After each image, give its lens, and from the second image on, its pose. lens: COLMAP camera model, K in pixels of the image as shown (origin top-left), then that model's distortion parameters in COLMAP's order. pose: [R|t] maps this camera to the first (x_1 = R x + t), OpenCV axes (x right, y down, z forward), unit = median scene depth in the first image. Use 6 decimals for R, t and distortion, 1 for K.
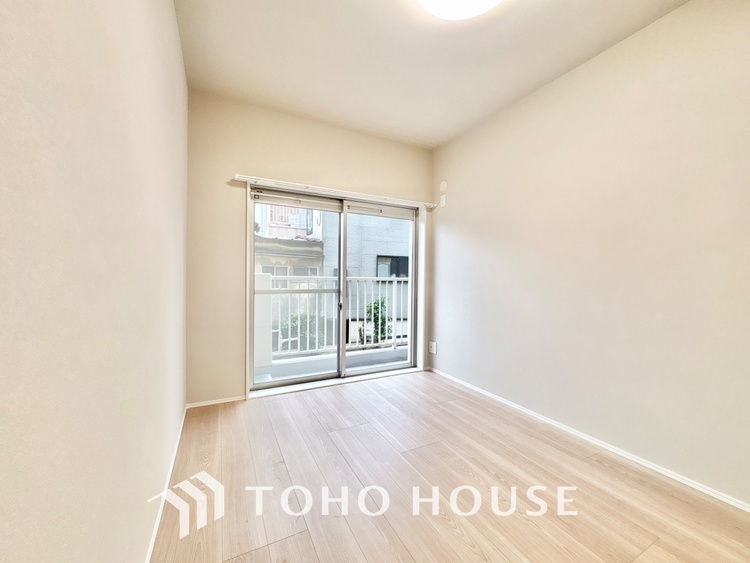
lens RADIAL K [[299.8, 0, 368.2], [0, 299.8, 278.0], [0, 0, 1]] dist [0.001961, 0.000878]
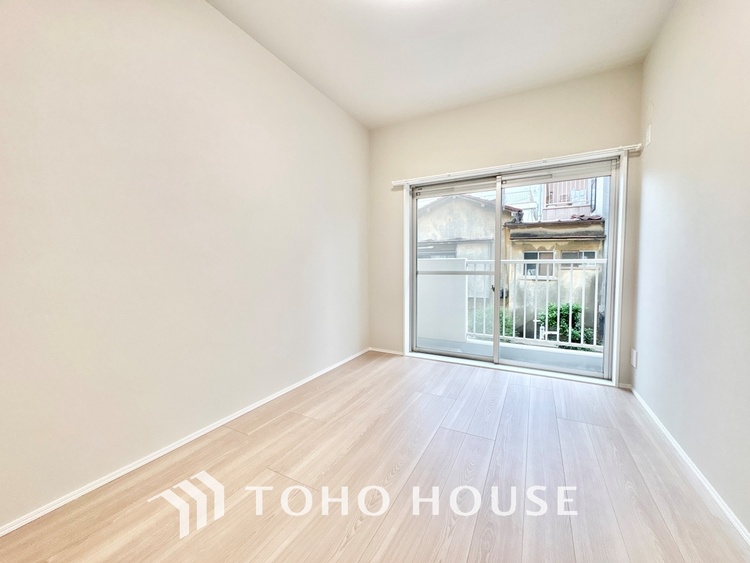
lens RADIAL K [[299.8, 0, 374.4], [0, 299.8, 276.0], [0, 0, 1]] dist [0.001961, 0.000878]
pose [[0.567881, 0.012780, -0.823012, 0.448523], [0.008269, 0.999740, 0.021230, 0.027952], [0.823069, -0.018862, 0.567628, 0.136586]]
